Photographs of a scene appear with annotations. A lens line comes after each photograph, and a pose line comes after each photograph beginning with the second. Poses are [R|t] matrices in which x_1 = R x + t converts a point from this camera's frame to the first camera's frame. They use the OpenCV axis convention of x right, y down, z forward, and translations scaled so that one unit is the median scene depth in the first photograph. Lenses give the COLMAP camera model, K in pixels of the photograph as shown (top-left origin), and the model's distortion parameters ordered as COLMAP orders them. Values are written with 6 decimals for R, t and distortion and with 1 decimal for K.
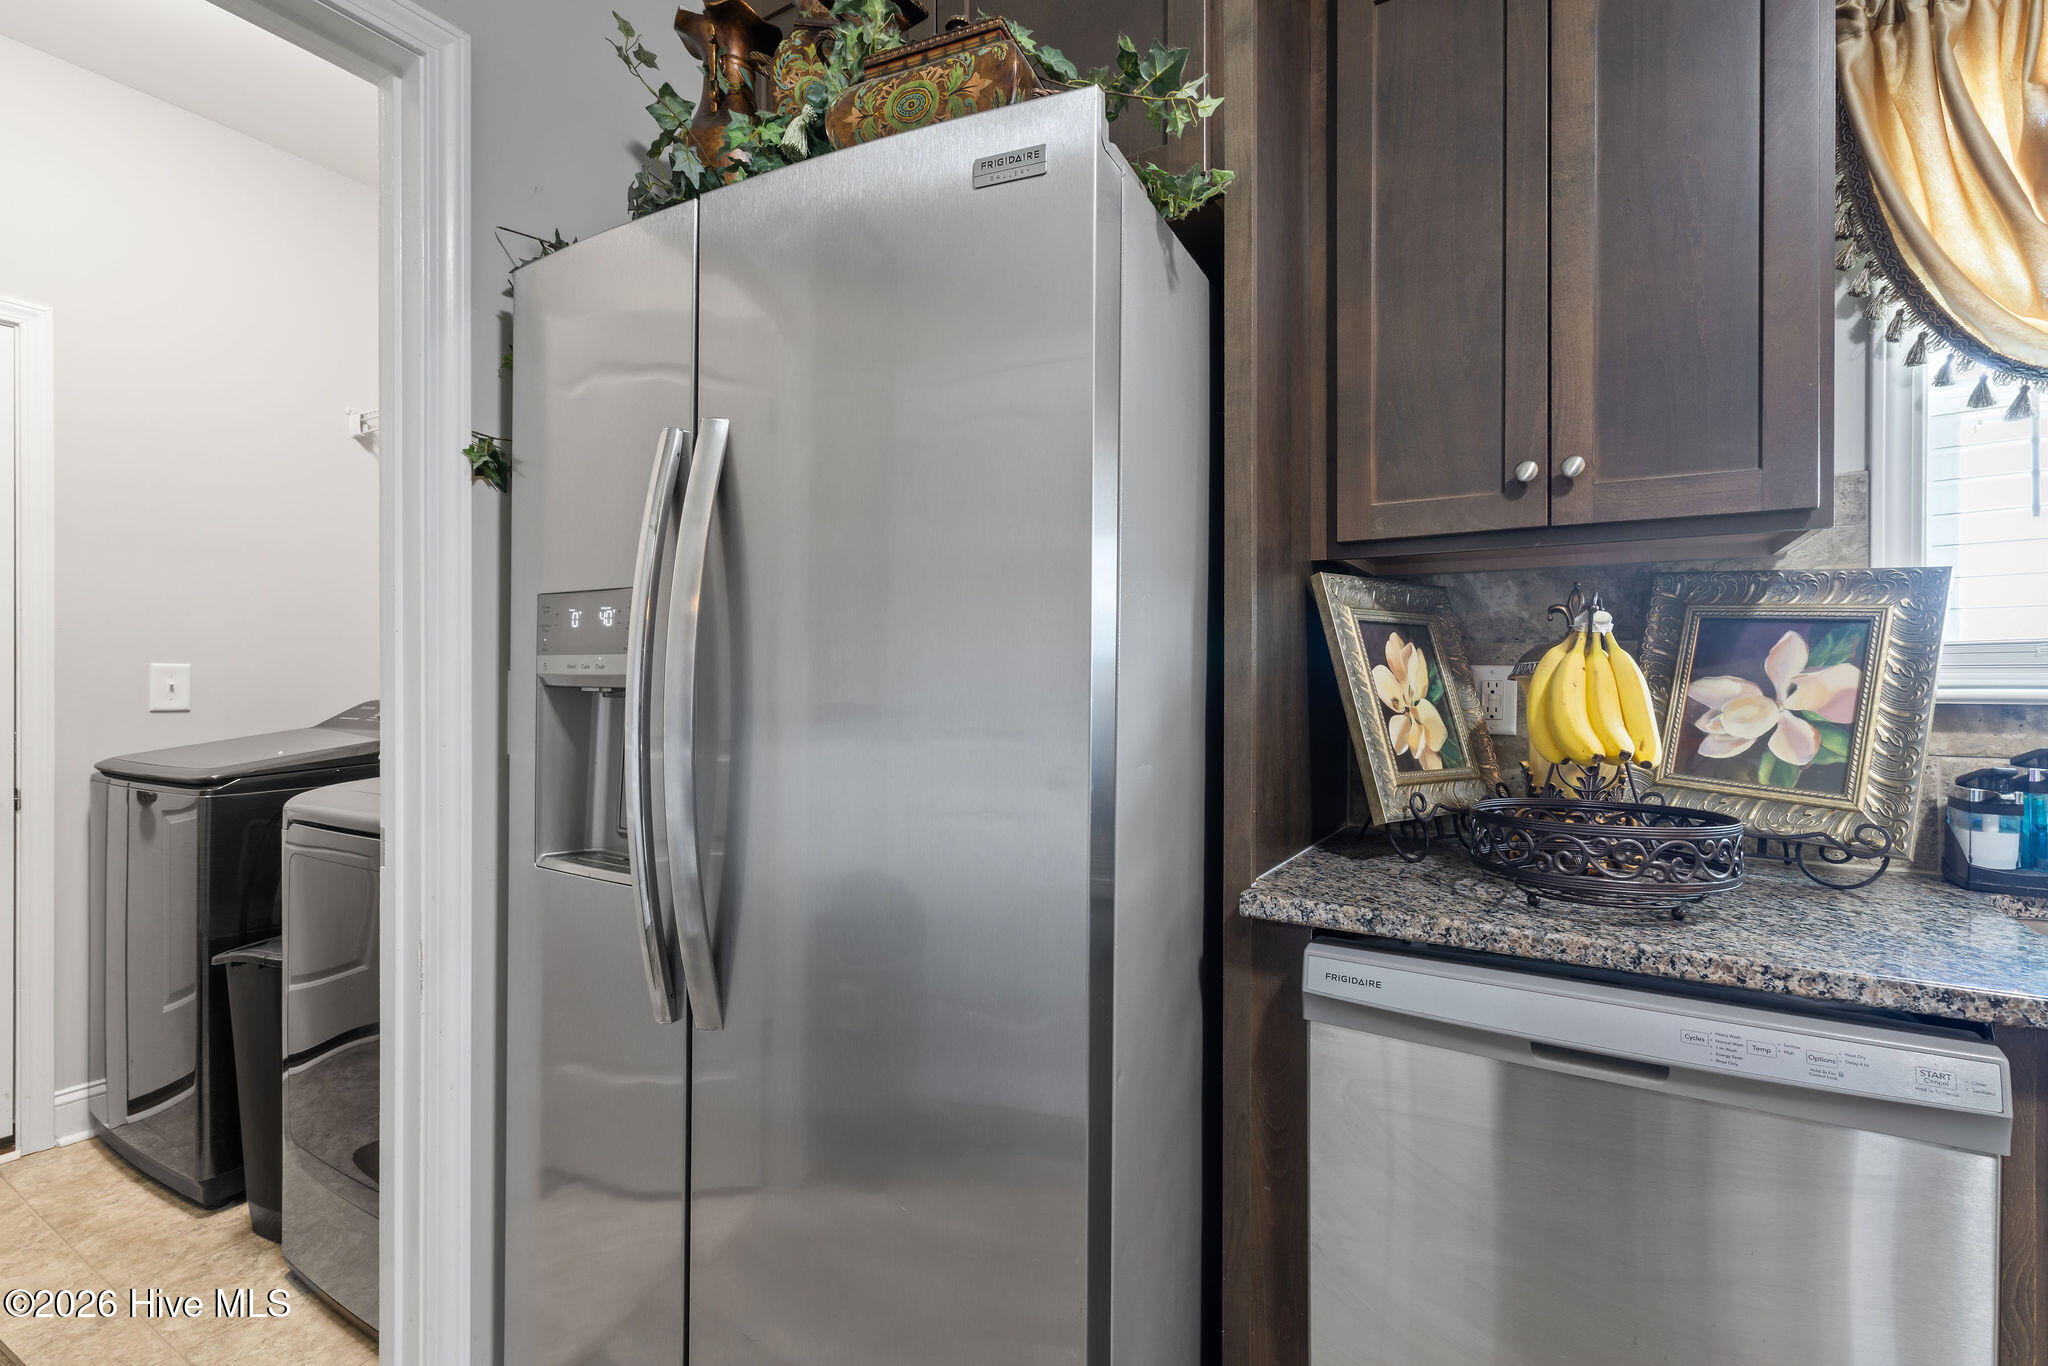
lens RADIAL K [[919.3, 0, 1025.2], [0, 919.3, 680.4], [0, 0, 1]] dist [0.002298, 0.000409]
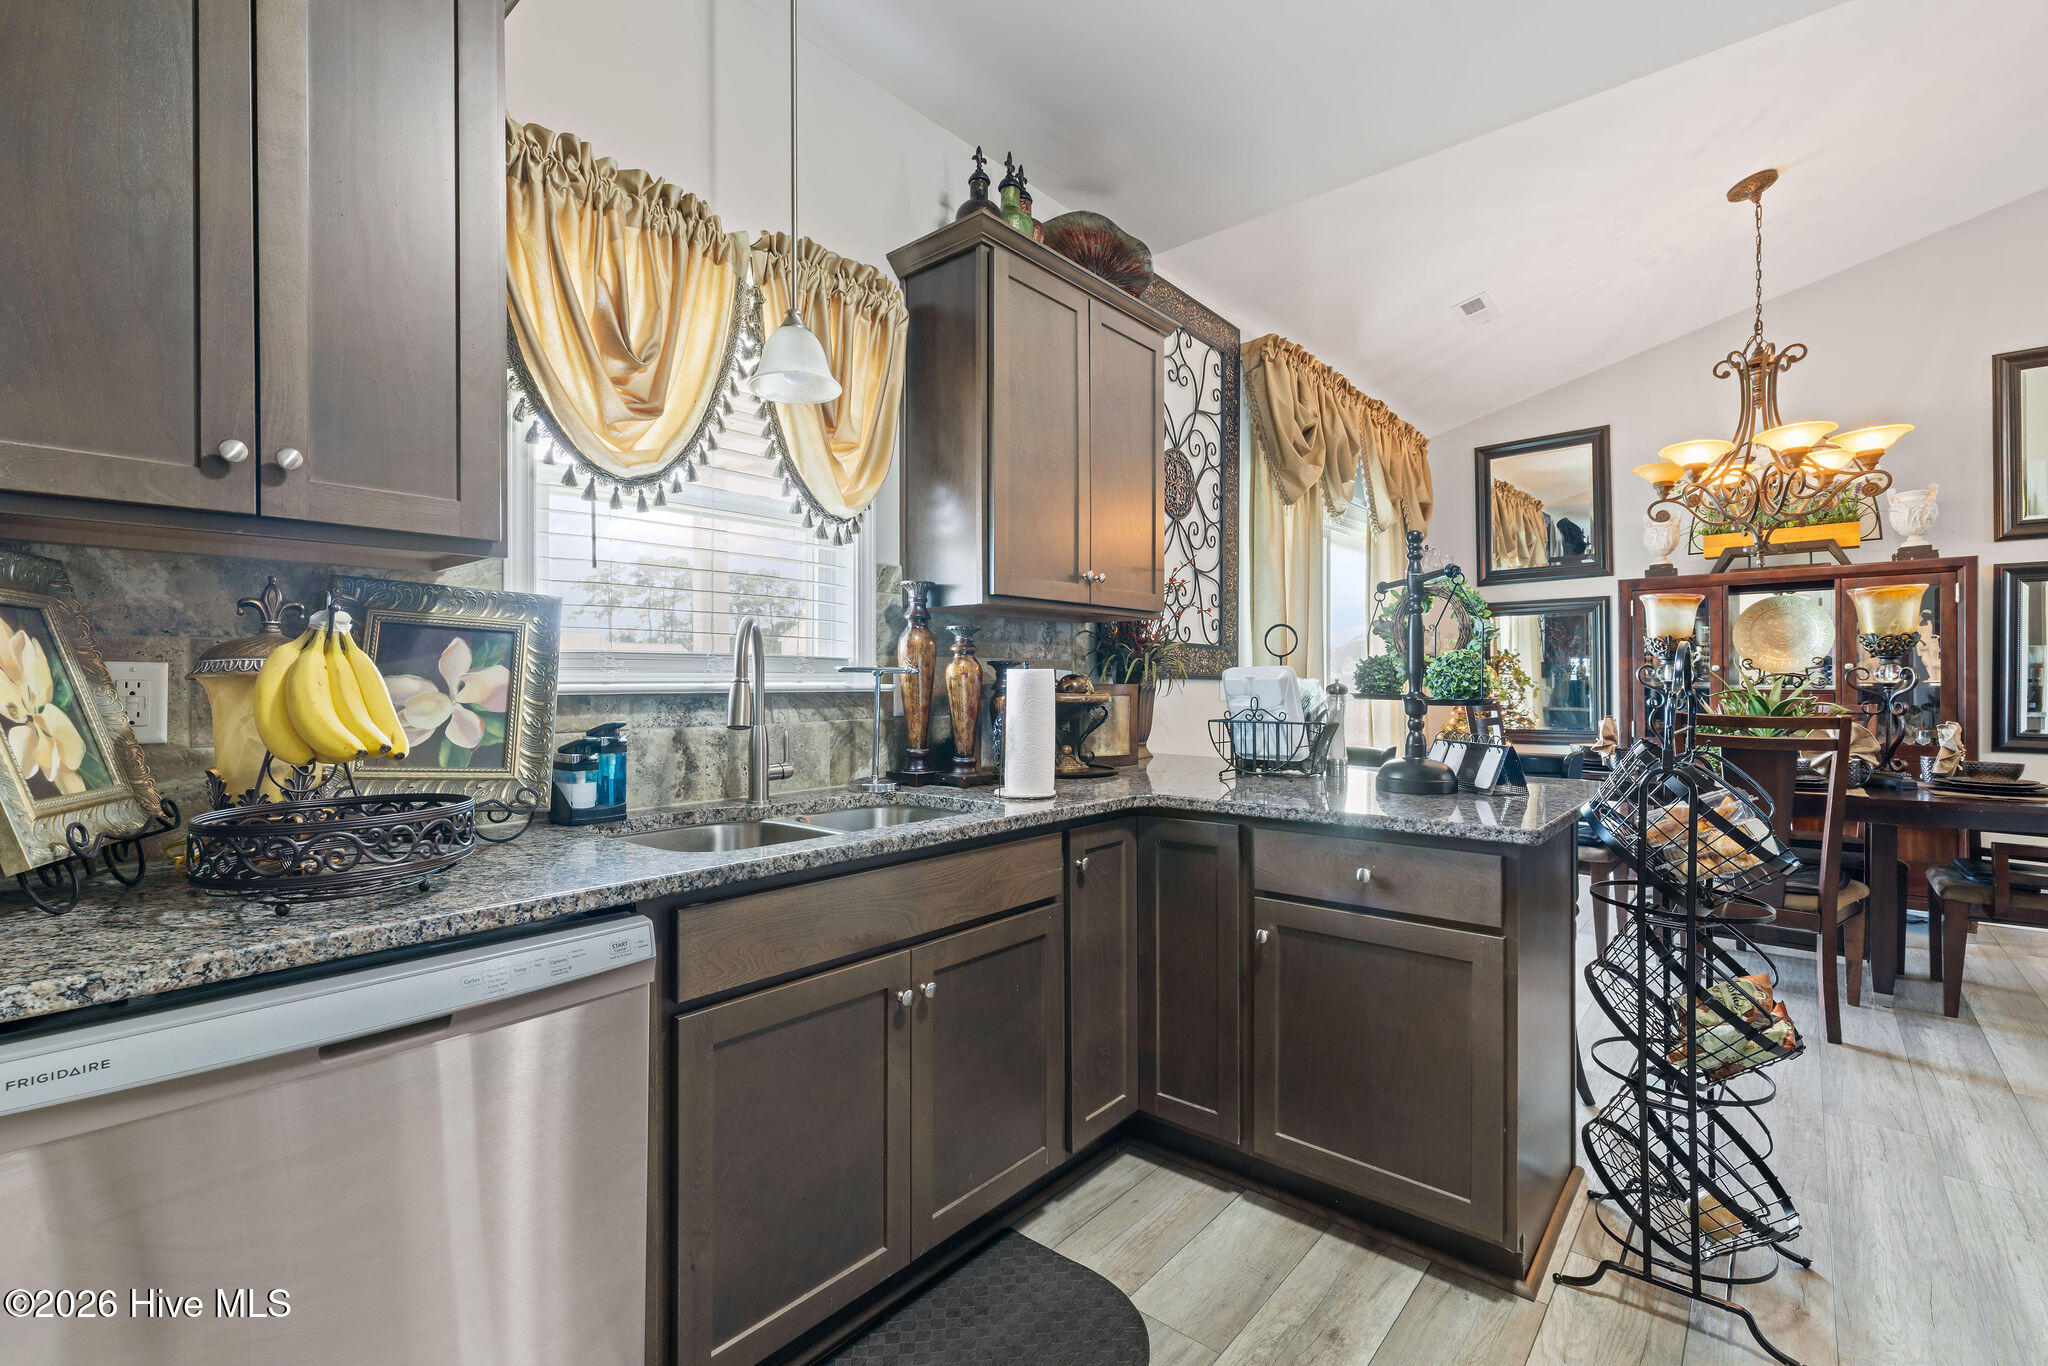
lens RADIAL K [[892.7, 0, 1030.9], [0, 892.7, 679.7], [0, 0, 1]] dist [0.001976, 0.000080]
pose [[0.165359, -0.003563, 0.986227, -0.189059], [0.003298, 0.999990, 0.003060, 0.000213], [-0.986228, 0.002747, 0.165369, 0.067451]]
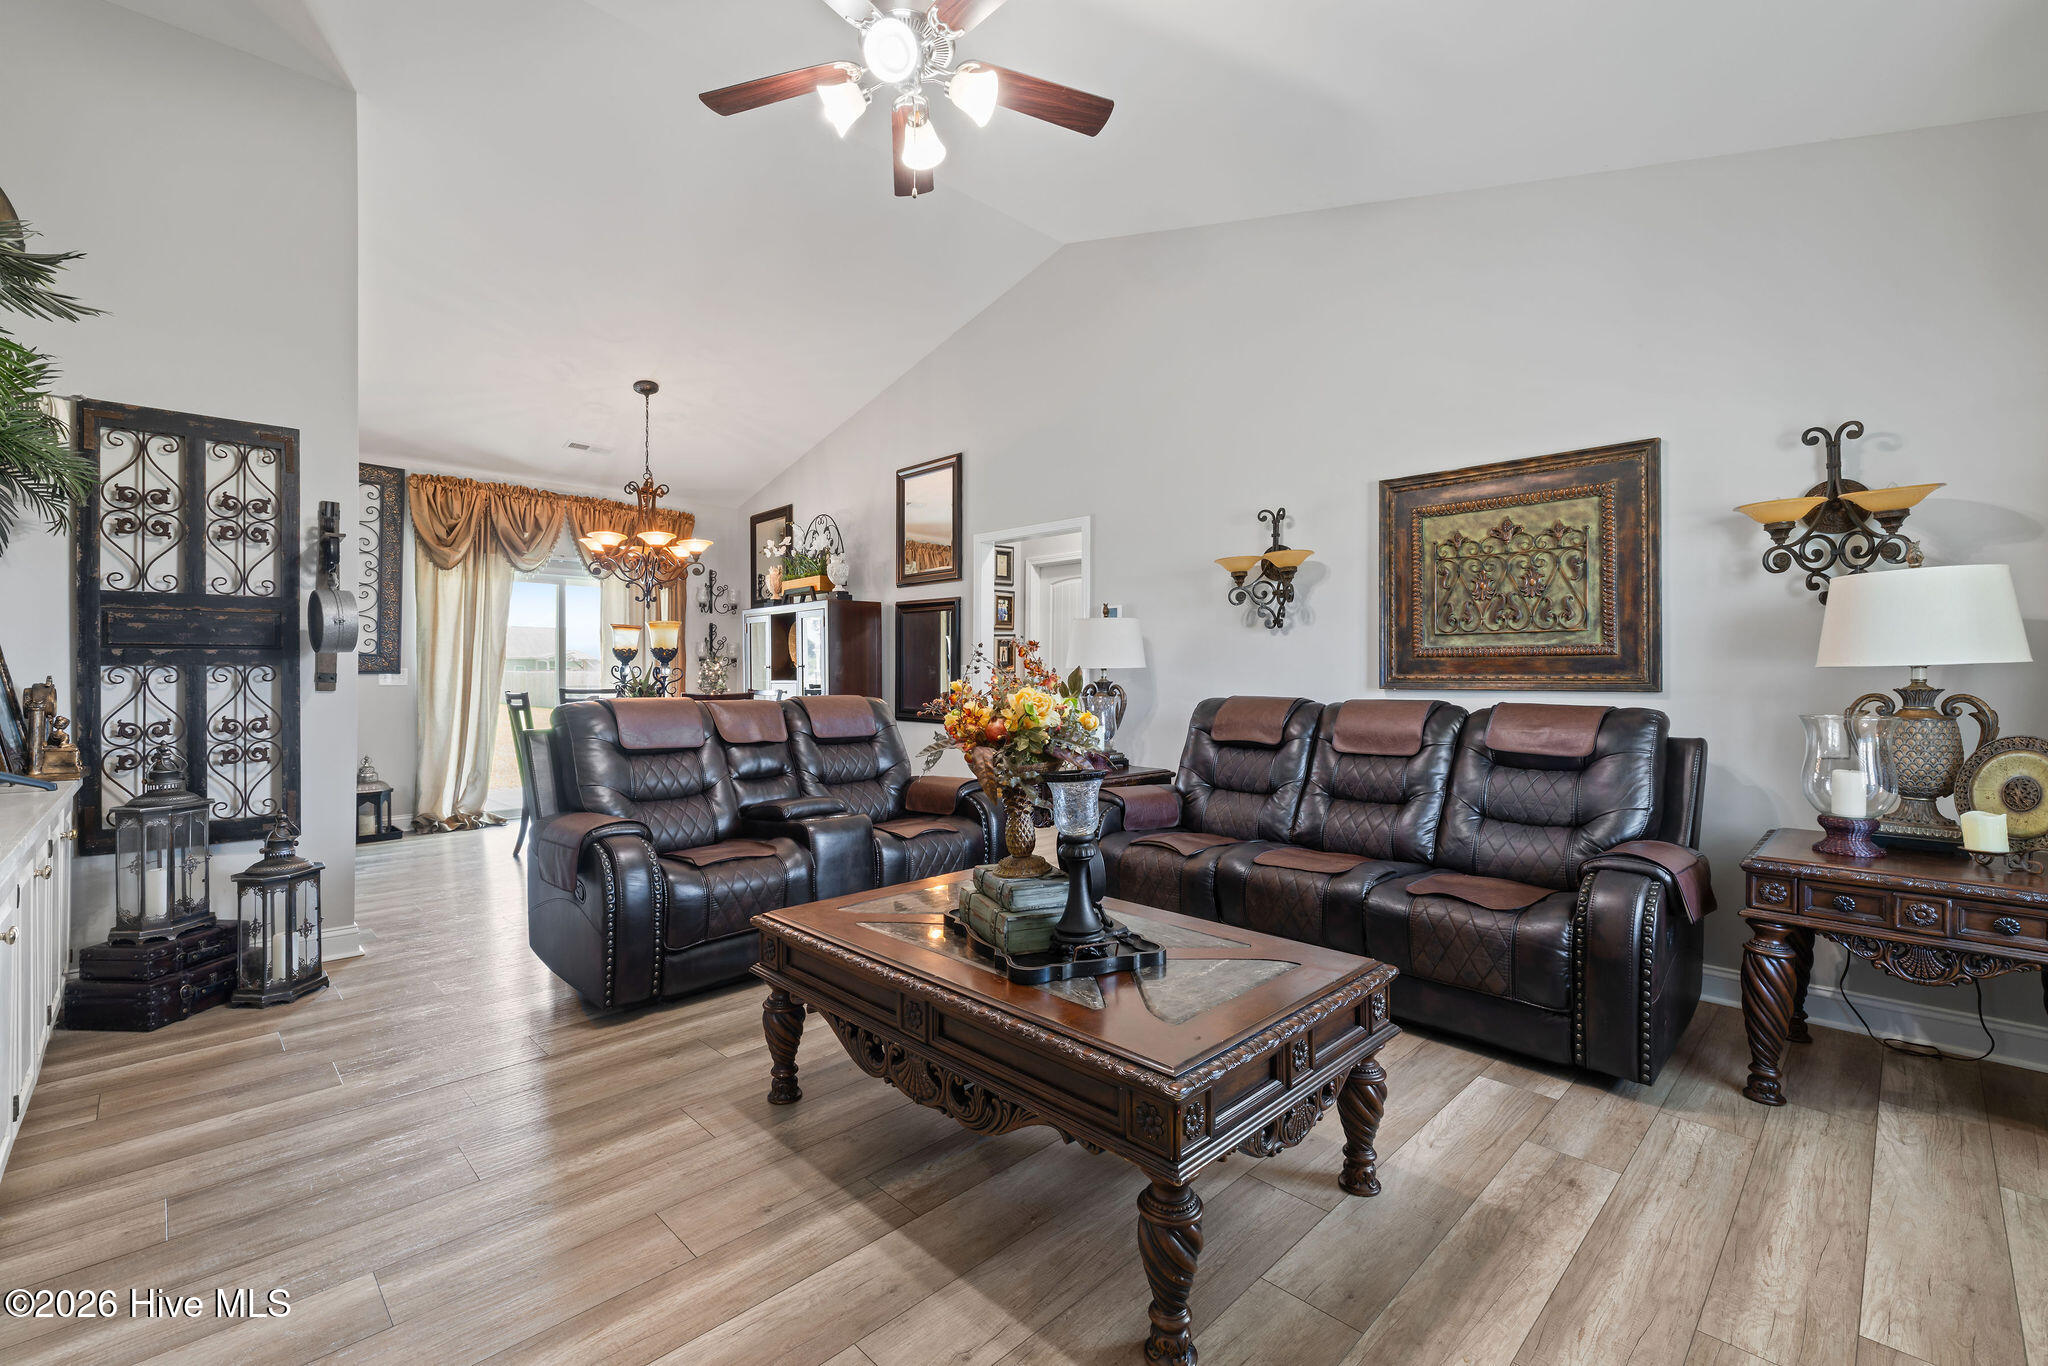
lens RADIAL K [[876.7, 0, 1025.0], [0, 876.7, 671.7], [0, 0, 1]] dist [-0.000226, 0.000223]
pose [[0.247172, 0.001592, 0.968970, -1.078921], [-0.000004, 0.999999, -0.001641, 0.007279], [-0.968972, 0.000402, 0.247172, -4.638620]]
